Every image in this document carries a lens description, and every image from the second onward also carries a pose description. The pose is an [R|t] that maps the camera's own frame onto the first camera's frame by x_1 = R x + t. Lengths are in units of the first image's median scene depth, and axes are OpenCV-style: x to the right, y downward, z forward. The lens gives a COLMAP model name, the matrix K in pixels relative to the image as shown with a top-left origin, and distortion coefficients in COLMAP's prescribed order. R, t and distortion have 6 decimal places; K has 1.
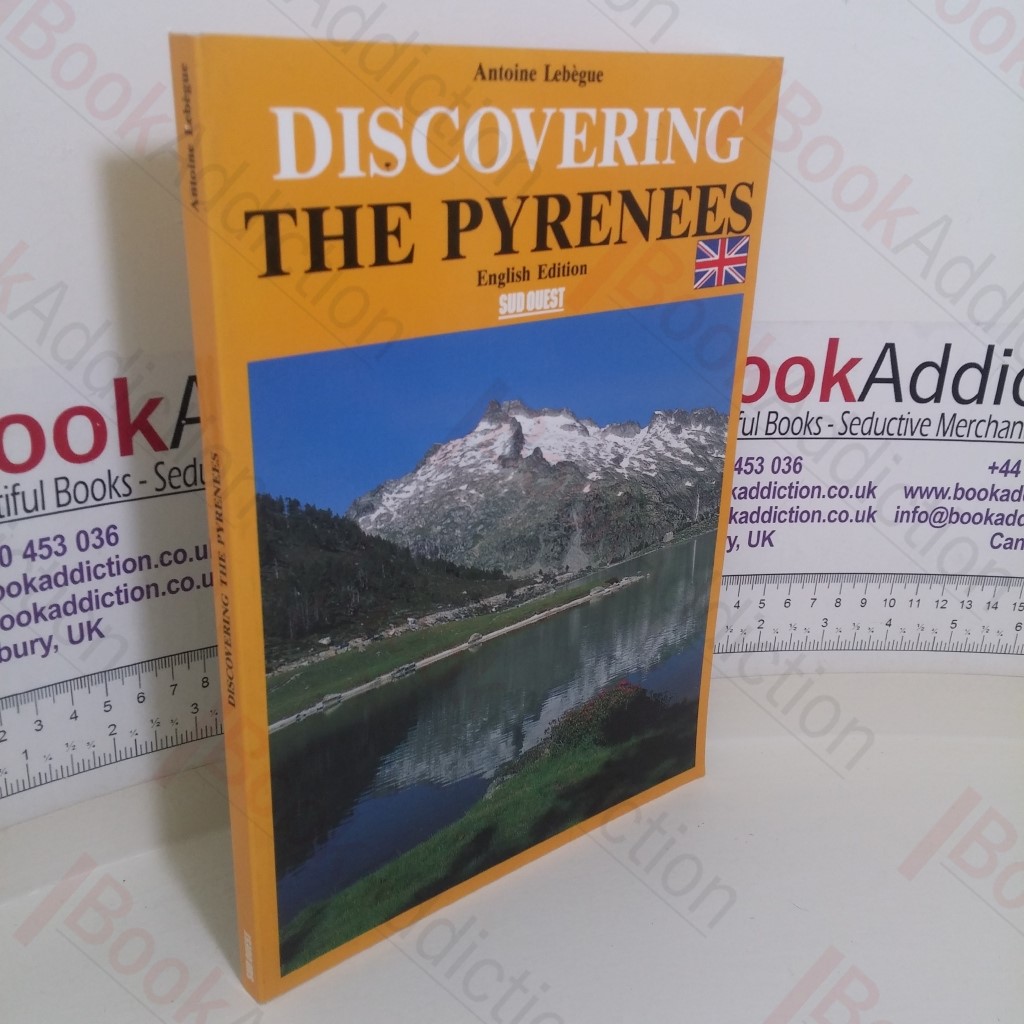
lens RADIAL K [[1200.4, 0, 519.4], [0, 1200.4, 495.5], [0, 0, 1]] dist [0.030577, 0.000000]
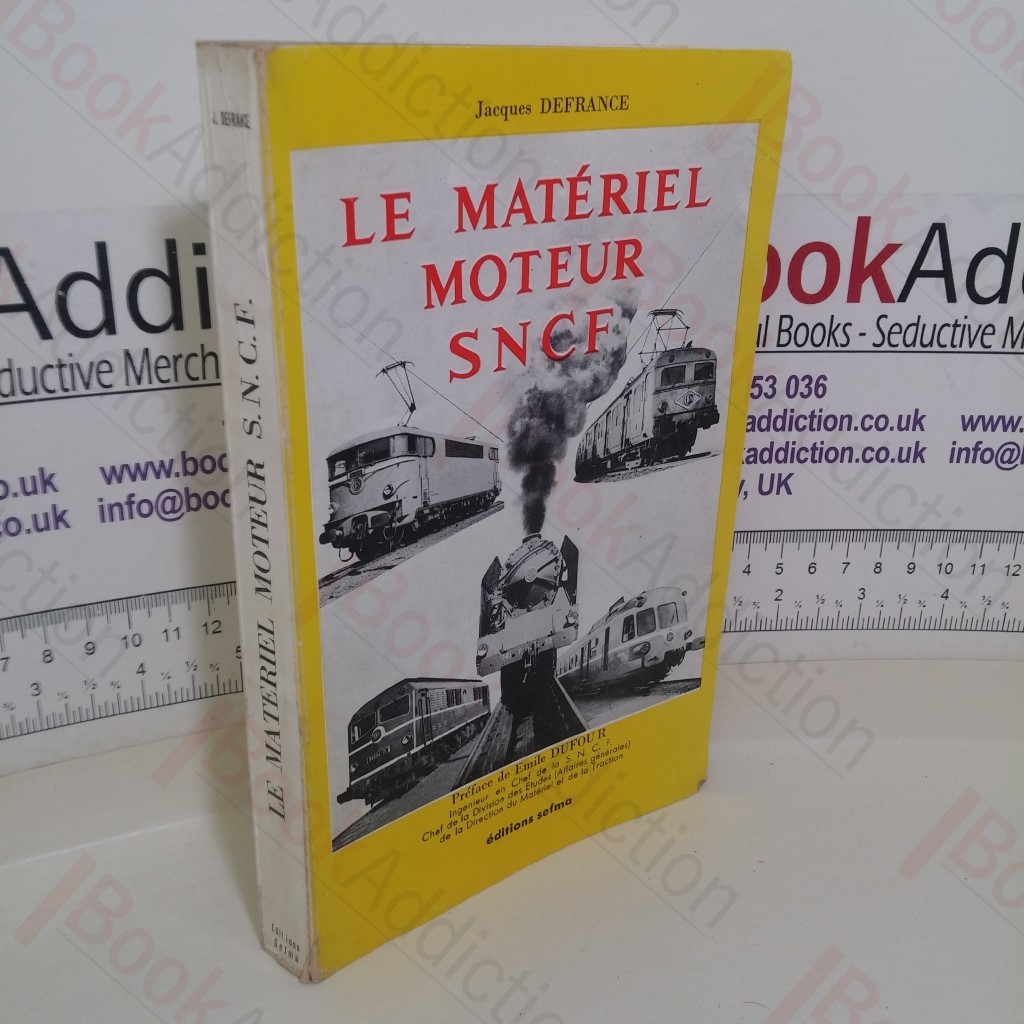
lens RADIAL K [[1200.4, 0, 522.8], [0, 1200.4, 501.9], [0, 0, 1]] dist [0.030577, 0.000000]
pose [[0.997845, -0.004342, -0.065469, 0.091178], [0.003436, 0.999897, -0.013945, 0.060268], [0.065523, 0.013690, 0.997757, 0.214009]]
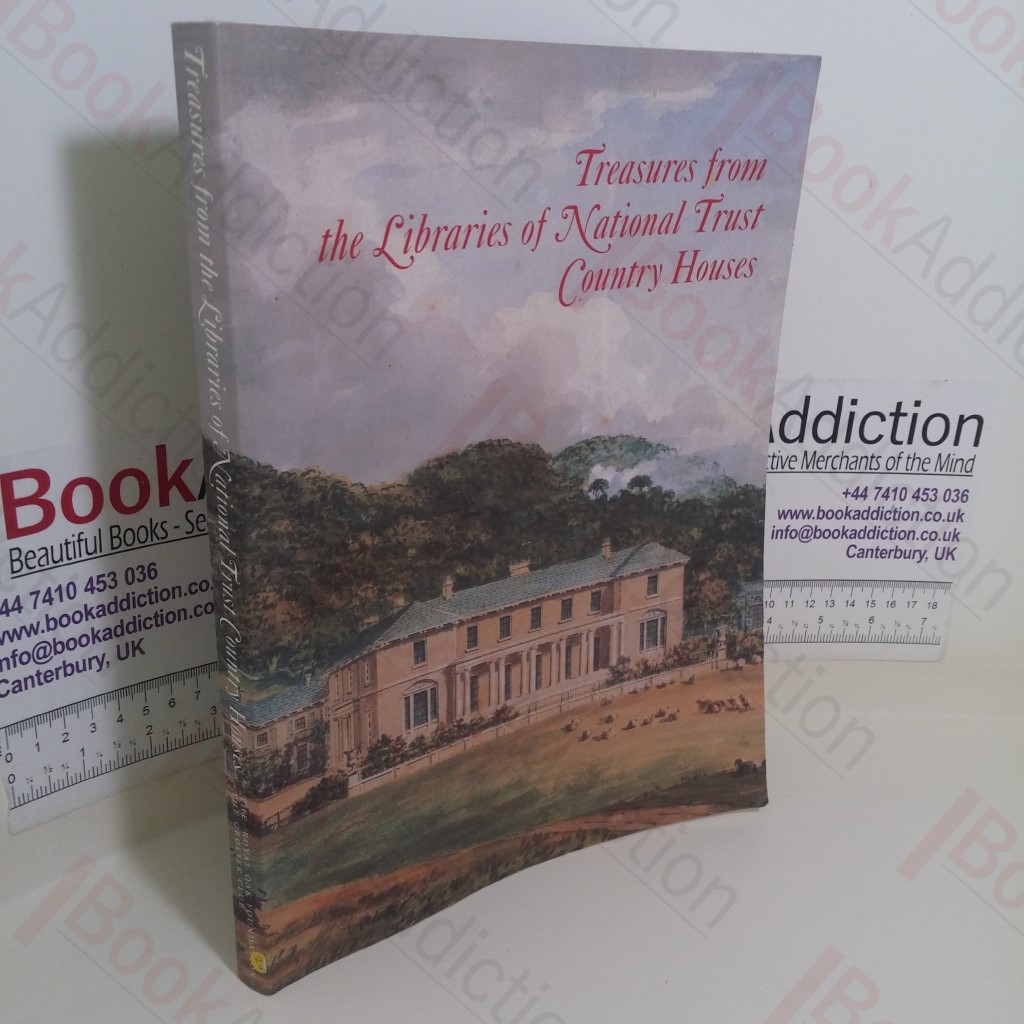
lens RADIAL K [[1200.4, 0, 517.6], [0, 1200.4, 505.8], [0, 0, 1]] dist [0.030577, 0.000000]
pose [[0.995656, -0.028490, 0.088638, -0.059417], [0.029140, 0.999557, -0.006049, -0.012609], [-0.088426, 0.008605, 0.996046, -0.218662]]
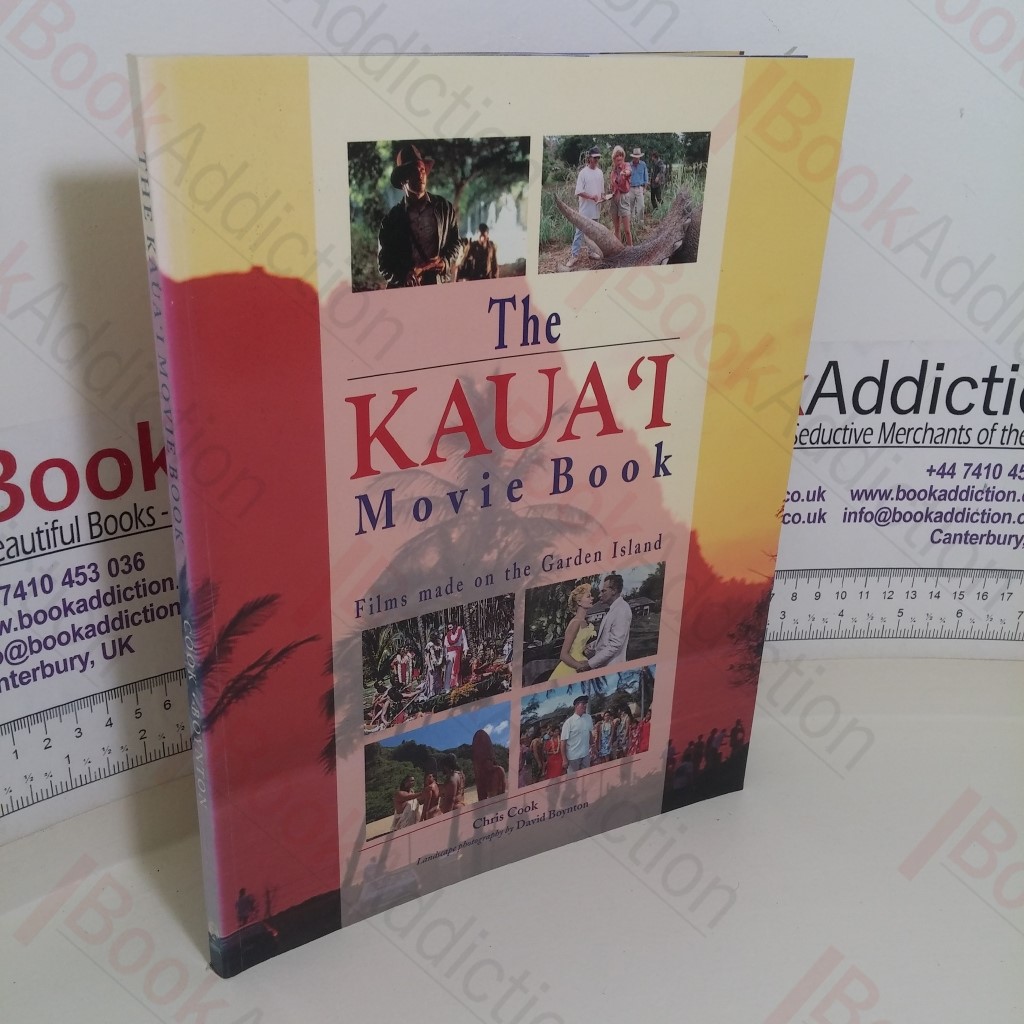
lens RADIAL K [[1200.4, 0, 504.4], [0, 1200.4, 502.7], [0, 0, 1]] dist [0.030577, 0.000000]
pose [[0.999511, -0.030464, 0.007110, -0.004252], [0.030341, 0.999399, 0.016791, -0.024629], [-0.007617, -0.016567, 0.999834, -0.098075]]
